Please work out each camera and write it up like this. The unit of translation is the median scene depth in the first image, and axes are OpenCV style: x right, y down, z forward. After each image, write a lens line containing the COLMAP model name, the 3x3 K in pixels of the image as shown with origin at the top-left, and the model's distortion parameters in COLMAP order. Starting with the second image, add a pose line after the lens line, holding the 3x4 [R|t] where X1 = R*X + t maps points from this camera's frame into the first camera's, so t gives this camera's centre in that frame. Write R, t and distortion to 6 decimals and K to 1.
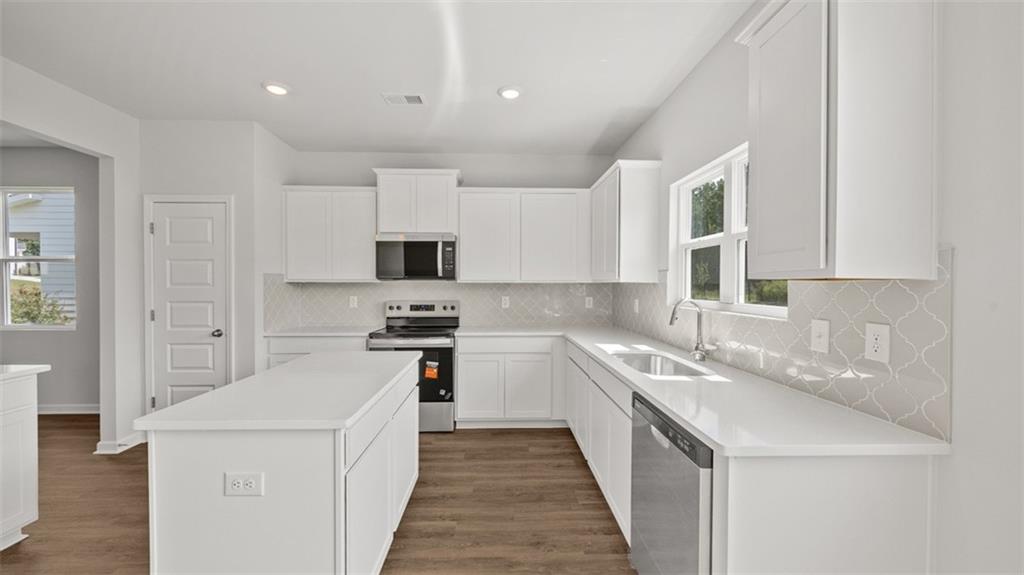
lens RADIAL K [[390.1, 0, 512.0], [0, 390.1, 287.5], [0, 0, 1]] dist [0.001469, -0.000039]
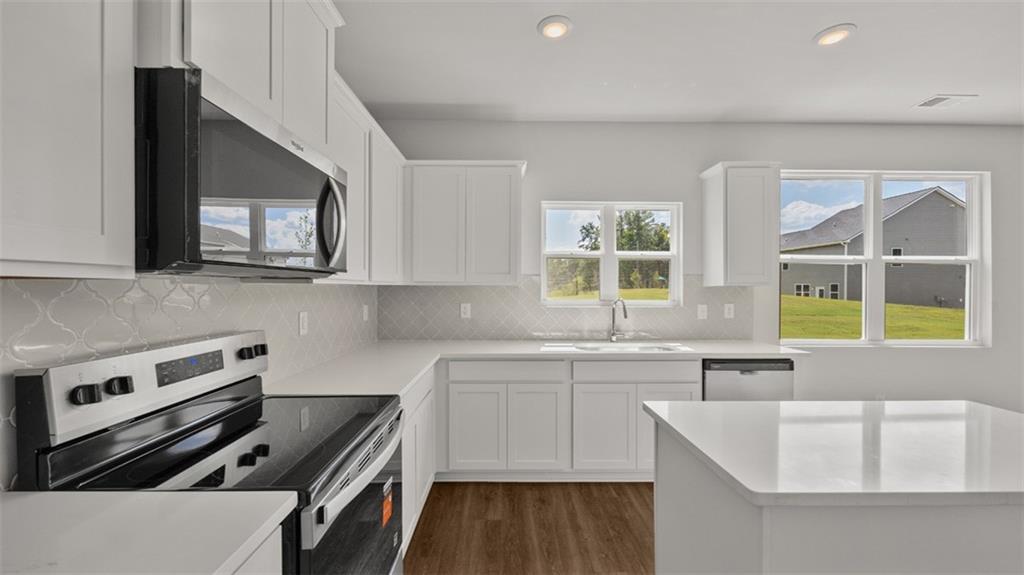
lens RADIAL K [[390.1, 0, 512.0], [0, 390.1, 287.5], [0, 0, 1]] dist [0.001469, -0.000039]
pose [[0.024510, -0.002367, 0.999697, -0.693834], [0.005034, 0.999985, 0.002244, -0.010686], [-0.999687, 0.004978, 0.024521, 0.986577]]
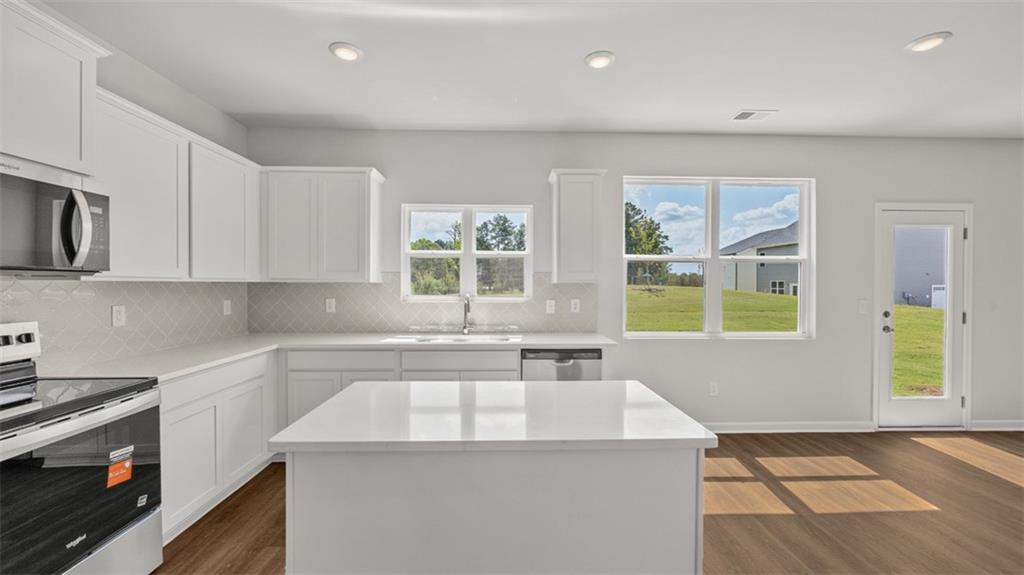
lens RADIAL K [[387.2, 0, 508.7], [0, 387.2, 288.1], [0, 0, 1]] dist [-0.001730, -0.000321]
pose [[0.011698, -0.013236, 0.999844, -0.765021], [0.004146, 0.999904, 0.013188, -0.009939], [-0.999923, 0.003991, 0.011752, 0.602582]]
